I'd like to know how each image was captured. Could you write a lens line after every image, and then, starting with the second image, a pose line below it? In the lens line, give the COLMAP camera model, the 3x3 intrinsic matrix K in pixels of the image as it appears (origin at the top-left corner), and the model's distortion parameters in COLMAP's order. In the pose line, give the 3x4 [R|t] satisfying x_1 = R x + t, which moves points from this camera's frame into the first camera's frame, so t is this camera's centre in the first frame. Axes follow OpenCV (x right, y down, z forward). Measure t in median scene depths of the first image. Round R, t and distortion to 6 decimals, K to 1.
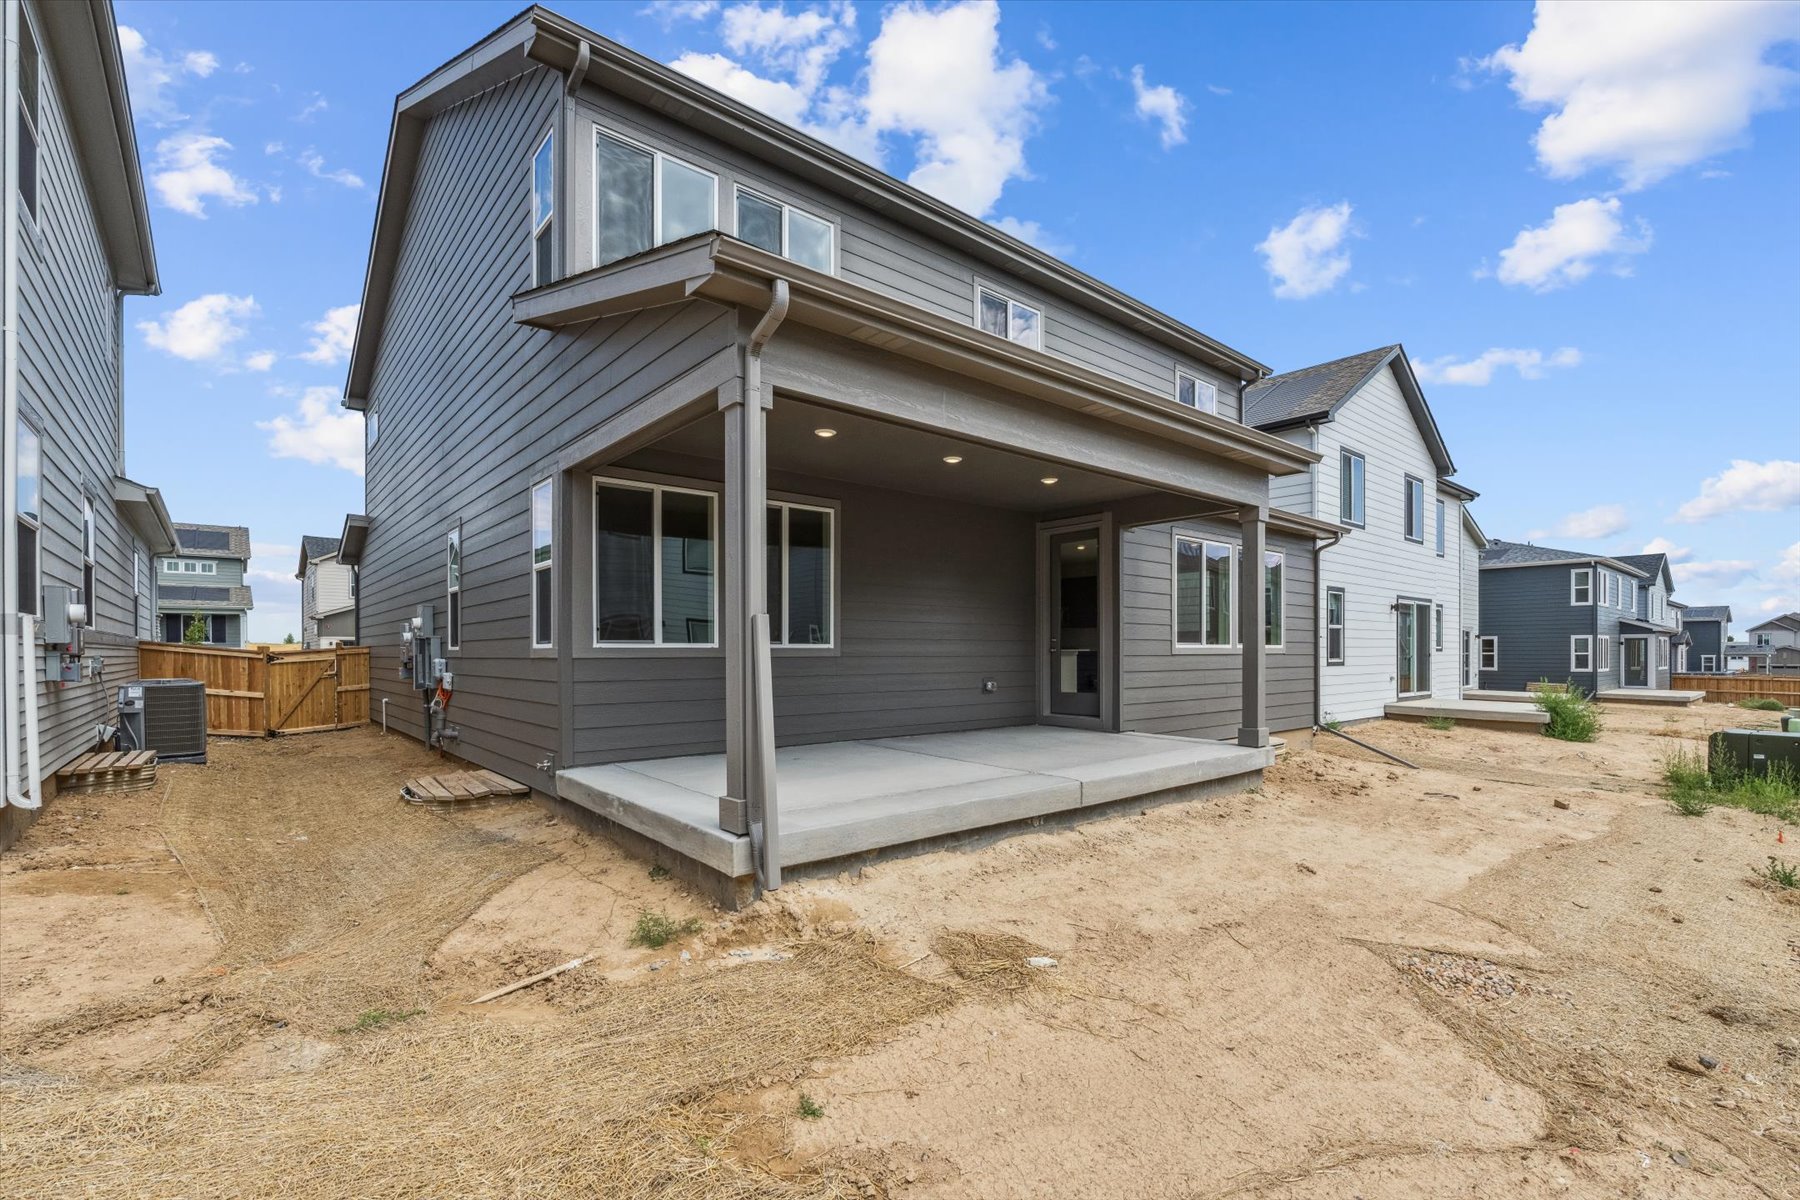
lens RADIAL K [[798.1, 0, 900.5], [0, 798.1, 656.4], [0, 0, 1]] dist [-0.001816, 0.000062]
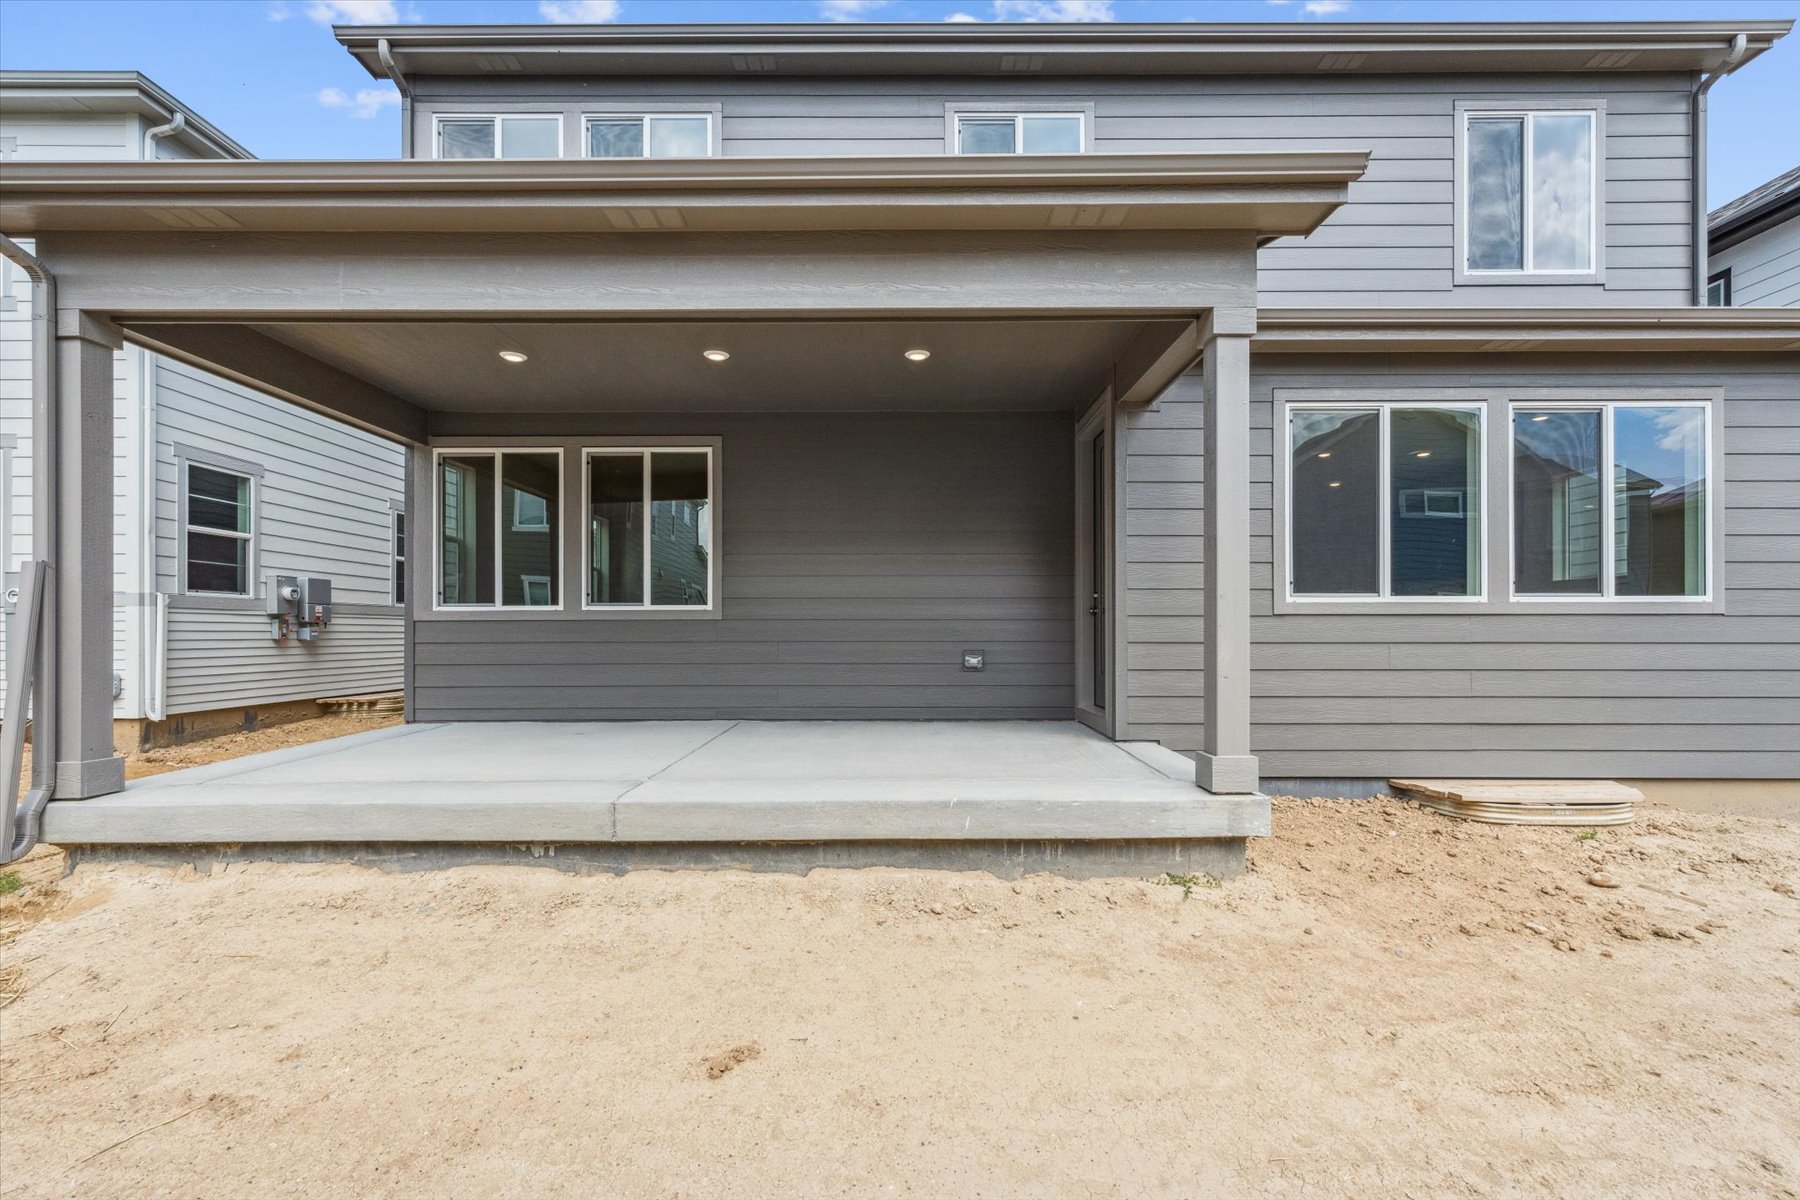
lens RADIAL K [[770.1, 0, 899.7], [0, 770.1, 628.8], [0, 0, 1]] dist [0.006809, -0.000090]
pose [[0.760838, -0.002940, -0.648935, 0.696578], [-0.002736, 0.999966, -0.007739, 0.018119], [0.648936, 0.007663, 0.760804, 0.580755]]
